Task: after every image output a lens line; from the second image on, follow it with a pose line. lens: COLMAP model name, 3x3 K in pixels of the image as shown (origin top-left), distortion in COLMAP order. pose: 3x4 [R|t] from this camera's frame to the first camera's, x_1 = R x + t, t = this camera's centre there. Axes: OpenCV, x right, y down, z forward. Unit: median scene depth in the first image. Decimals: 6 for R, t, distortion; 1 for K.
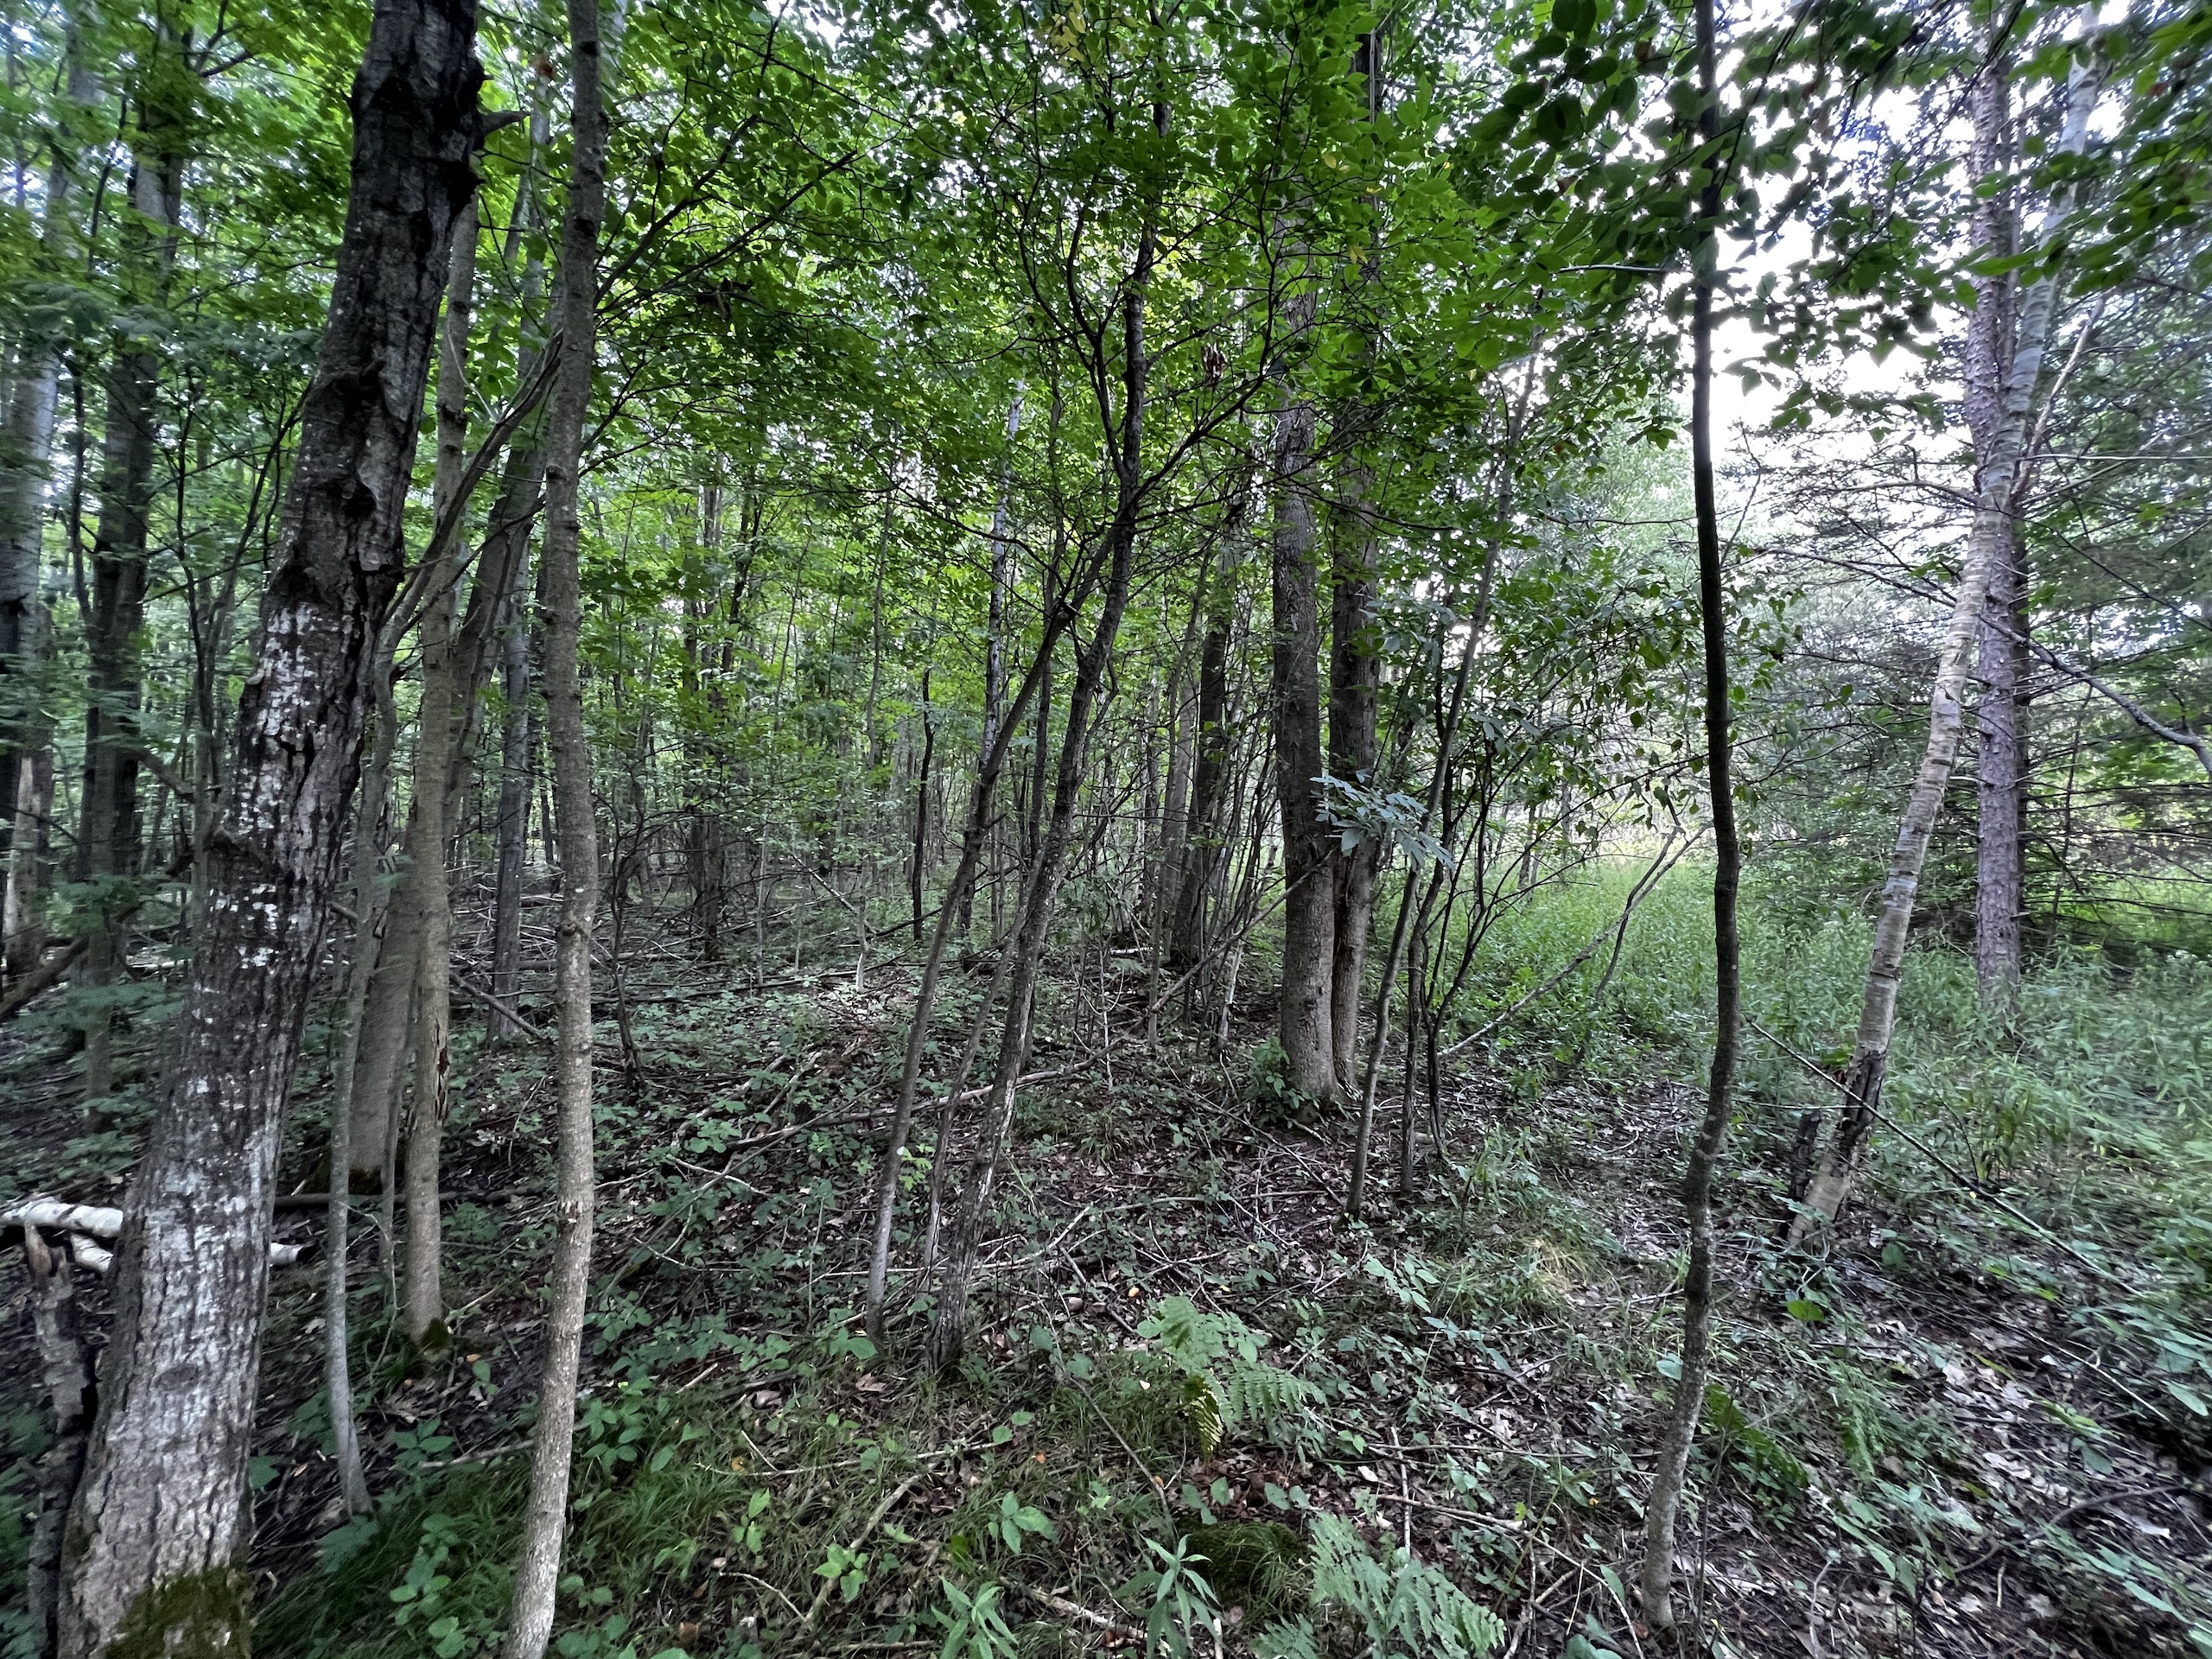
lens RADIAL K [[888.6, 0, 1104.4], [0, 888.6, 832.4], [0, 0, 1]] dist [0.000344, -0.000314]
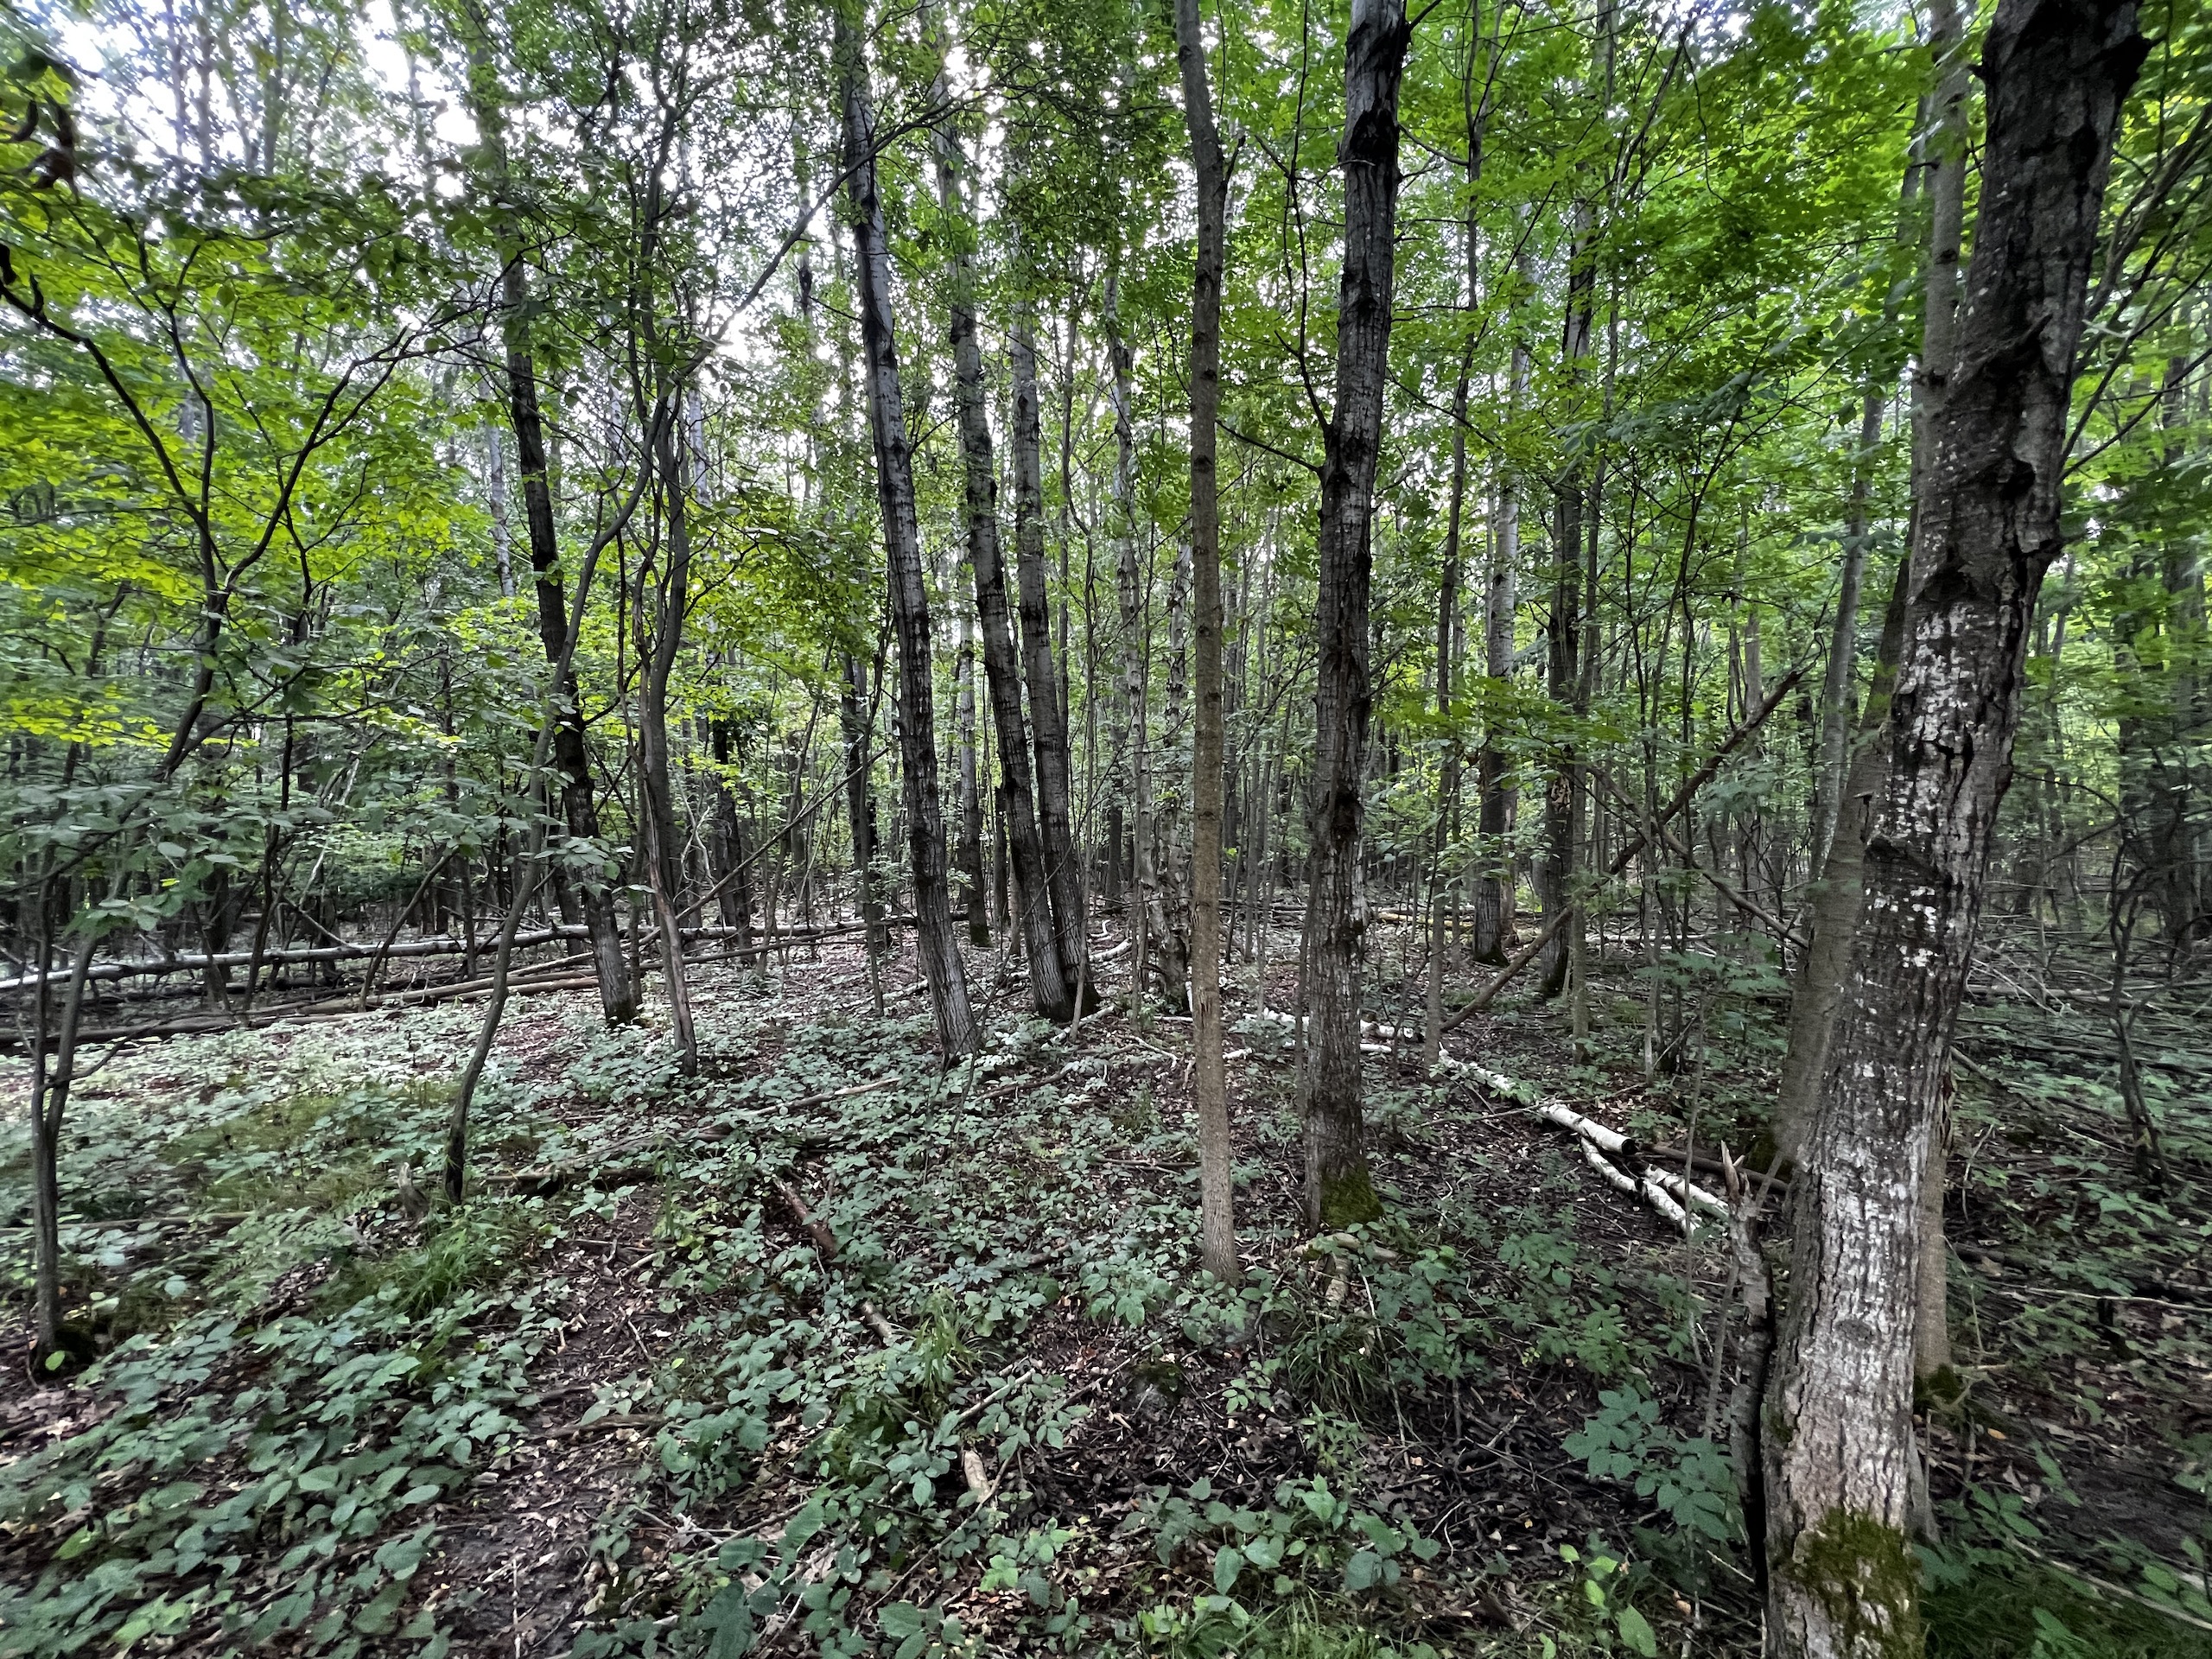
lens RADIAL K [[888.6, 0, 1104.6], [0, 888.6, 833.3], [0, 0, 1]] dist [0.000344, -0.000314]
pose [[0.285750, -0.006243, -0.958284, -0.233967], [0.002622, 0.999980, -0.005733, 0.000108], [0.958300, -0.000875, 0.285761, -0.194395]]
